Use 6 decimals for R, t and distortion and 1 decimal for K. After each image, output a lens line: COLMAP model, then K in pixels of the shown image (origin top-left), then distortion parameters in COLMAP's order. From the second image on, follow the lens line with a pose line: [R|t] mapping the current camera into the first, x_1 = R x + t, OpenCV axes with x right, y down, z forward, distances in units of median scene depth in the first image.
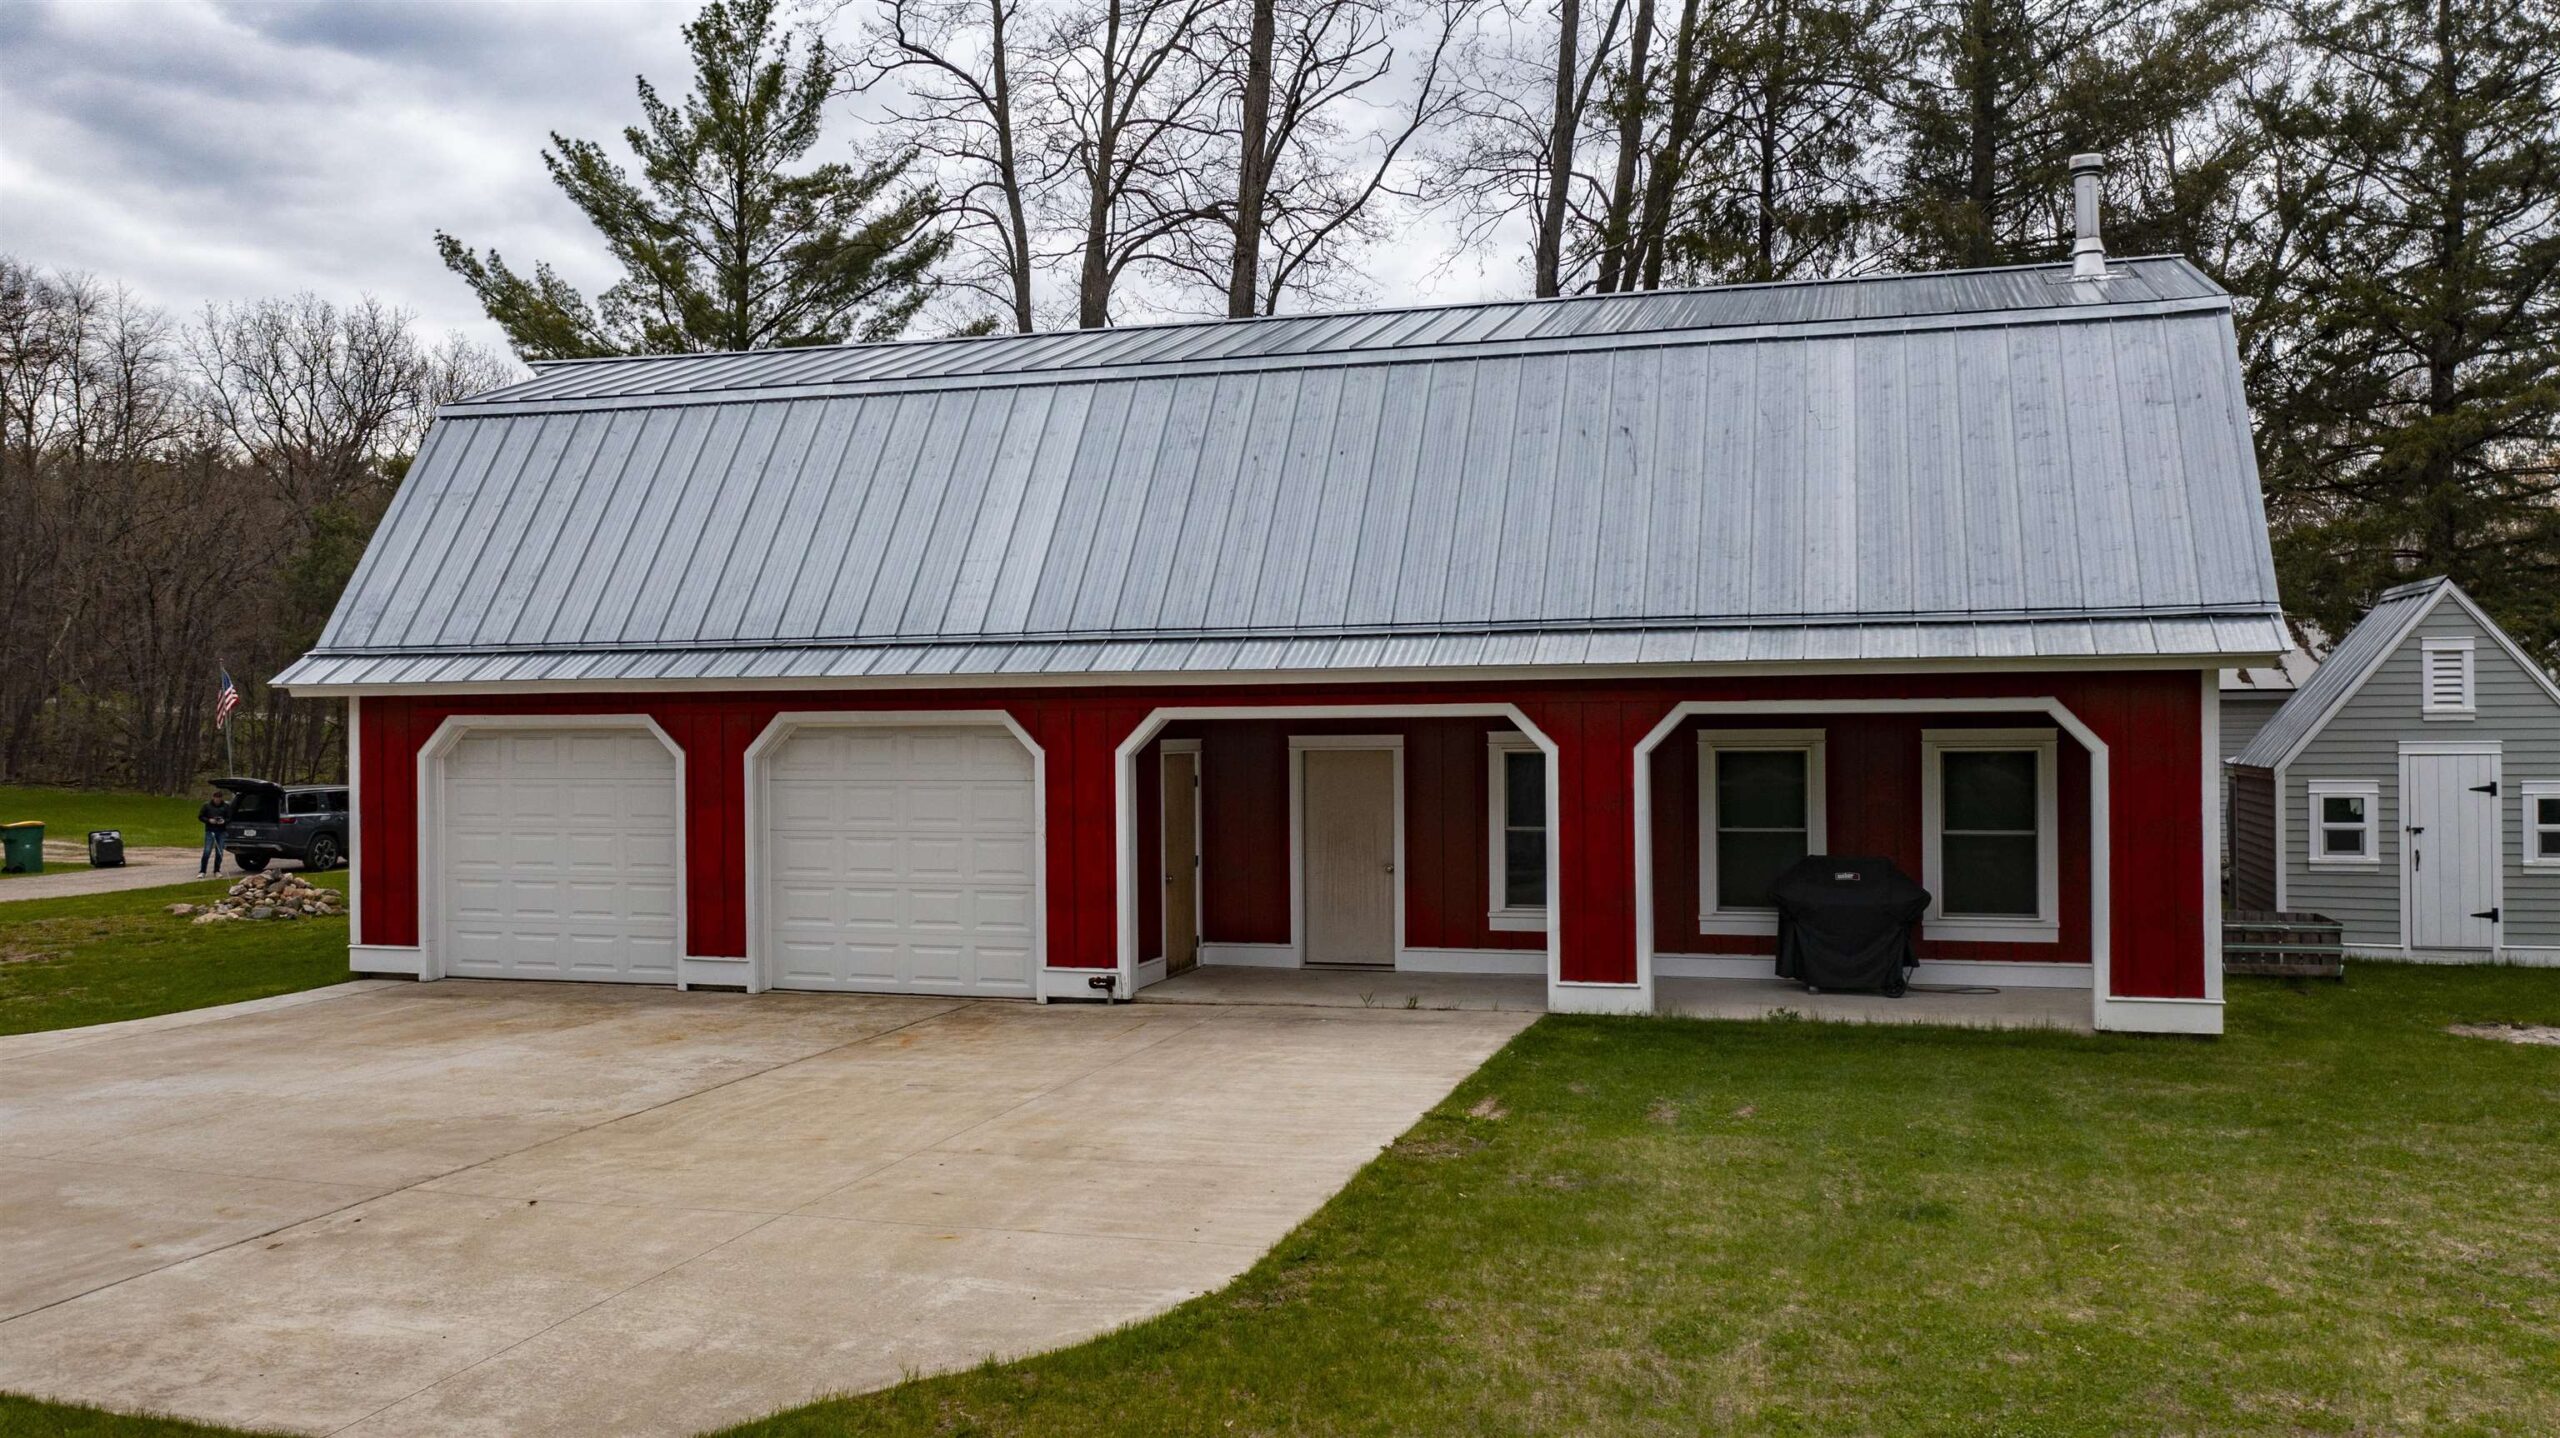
lens RADIAL K [[2027.9, 0, 1294.3], [0, 2027.9, 710.8], [0, 0, 1]] dist [-0.016487, 0.005085]
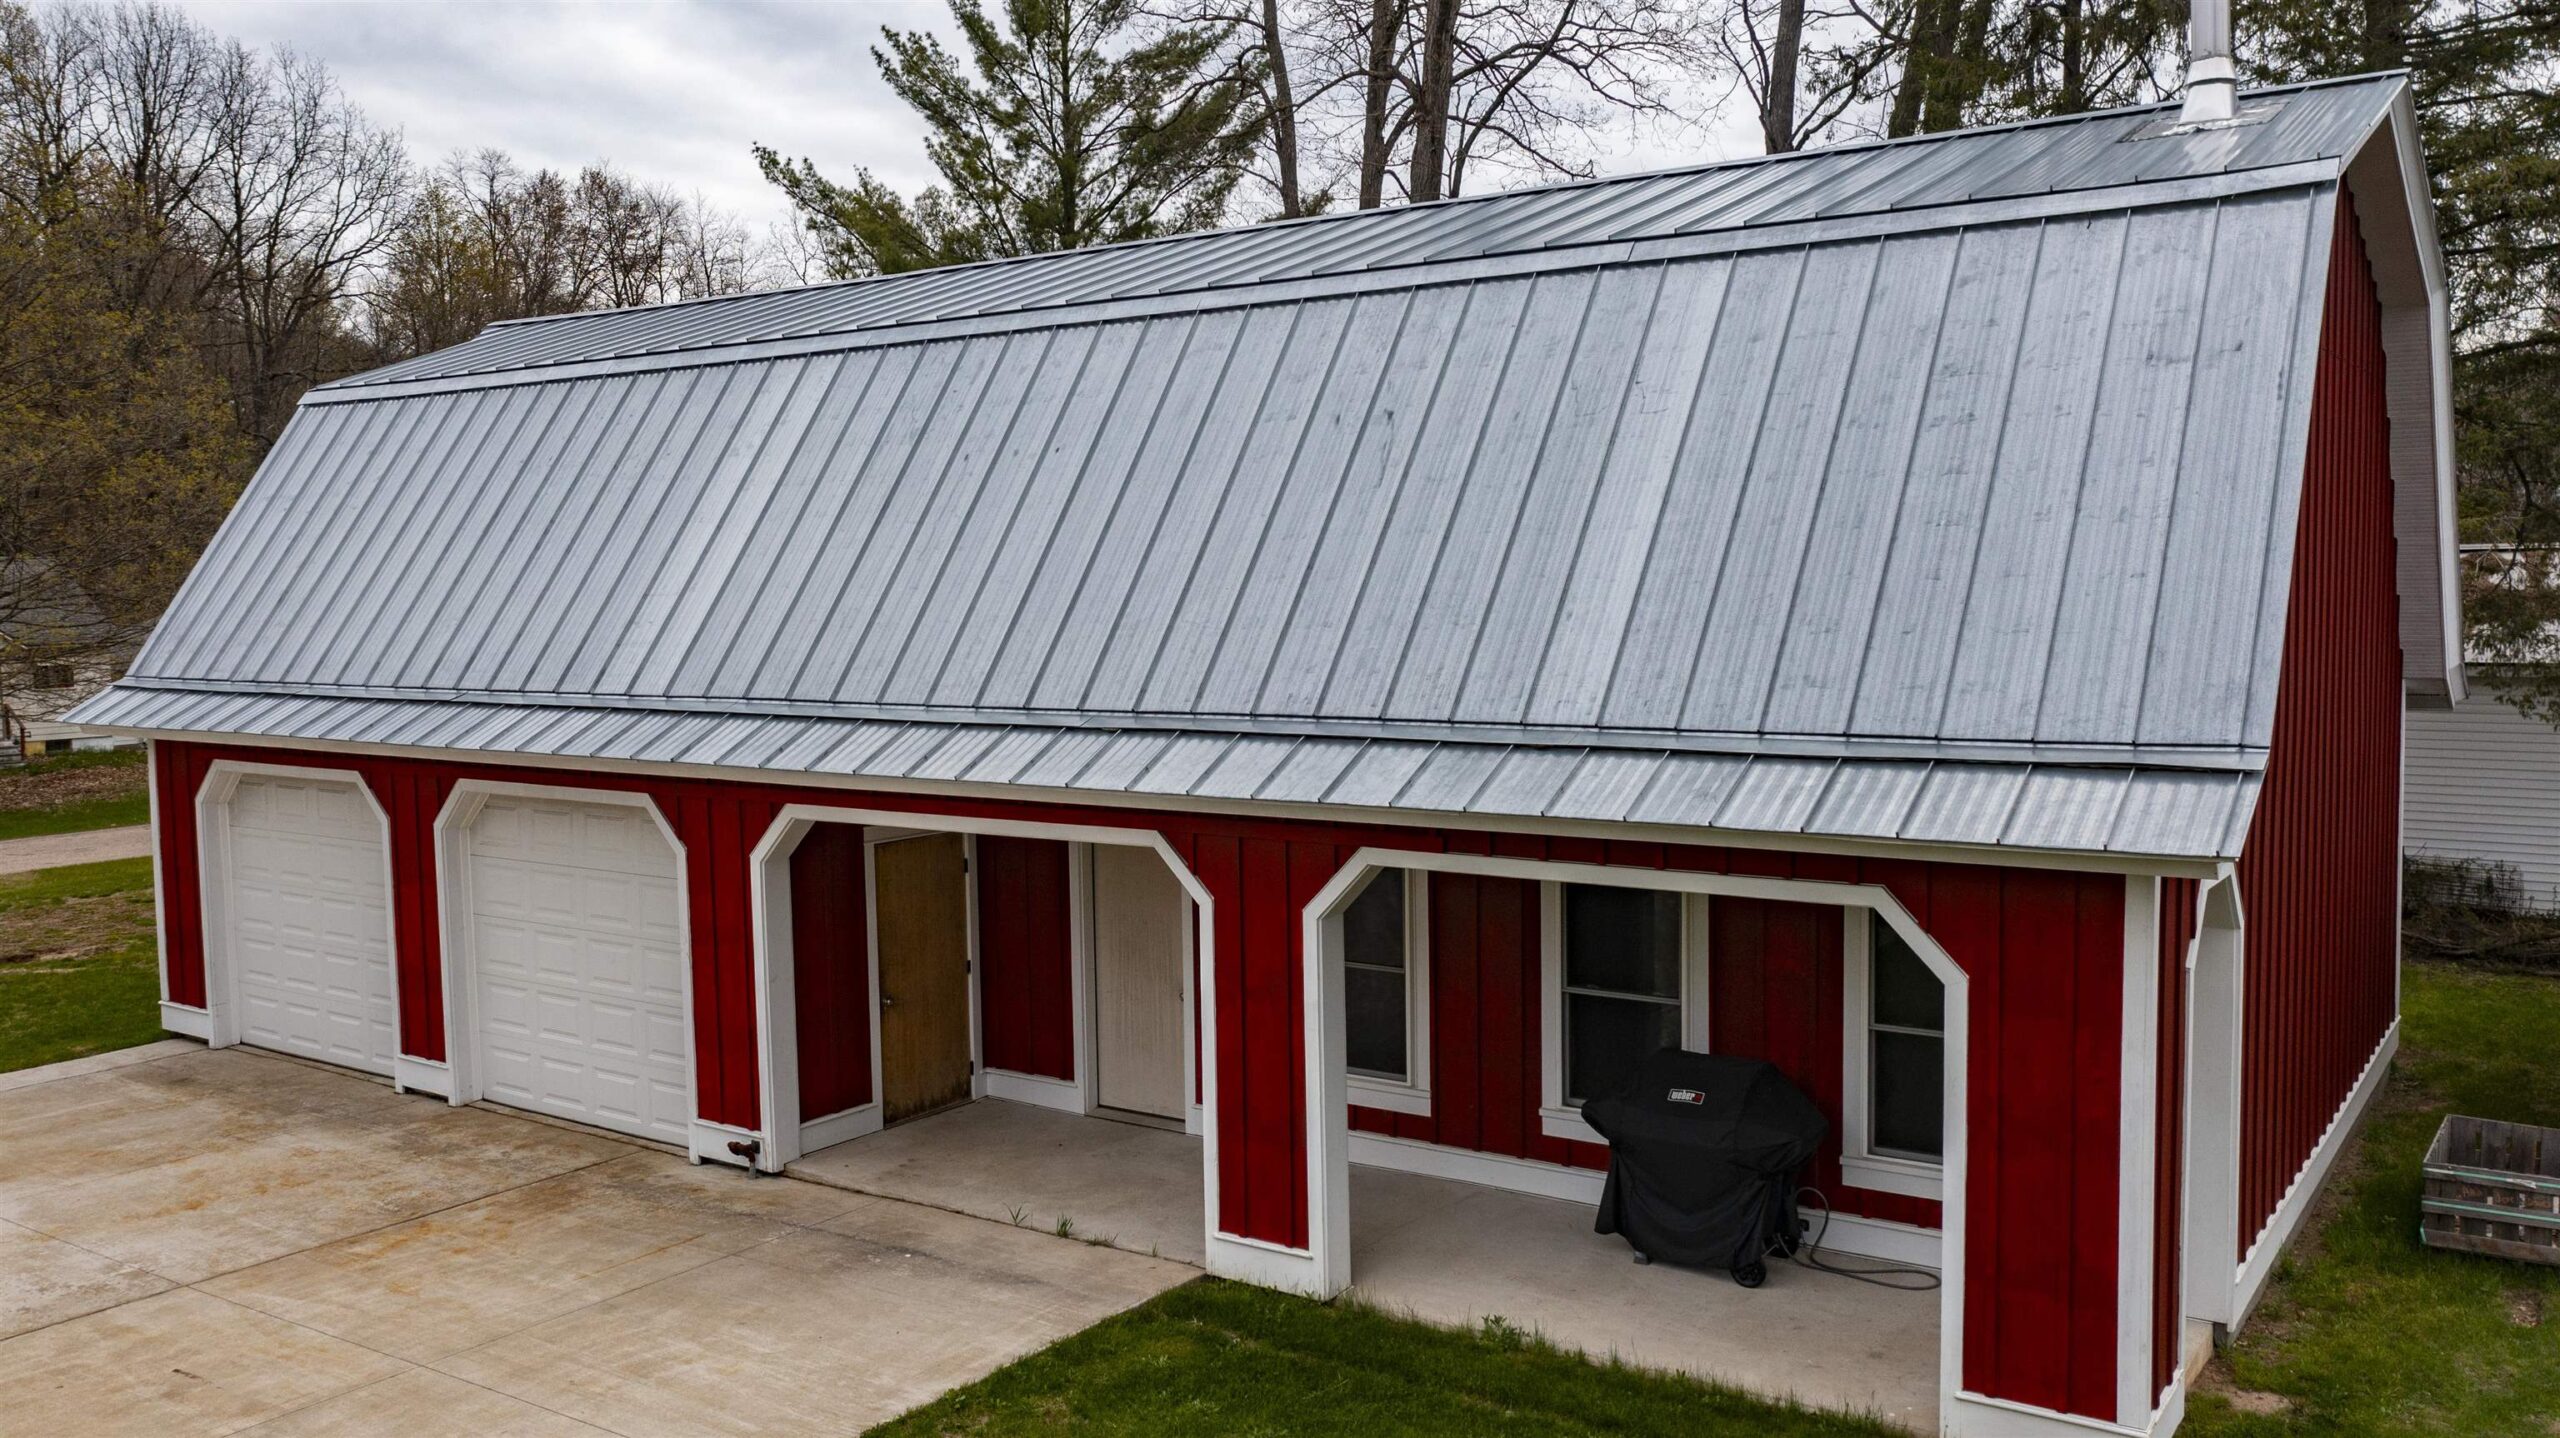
lens RADIAL K [[2027.9, 0, 1278.9], [0, 2027.9, 730.6], [0, 0, 1]] dist [-0.016487, 0.005085]
pose [[0.948964, 0.018652, -0.314833, 0.301636], [0.008738, 0.996312, 0.085364, -0.080335], [0.315264, -0.083758, 0.945300, 0.296112]]
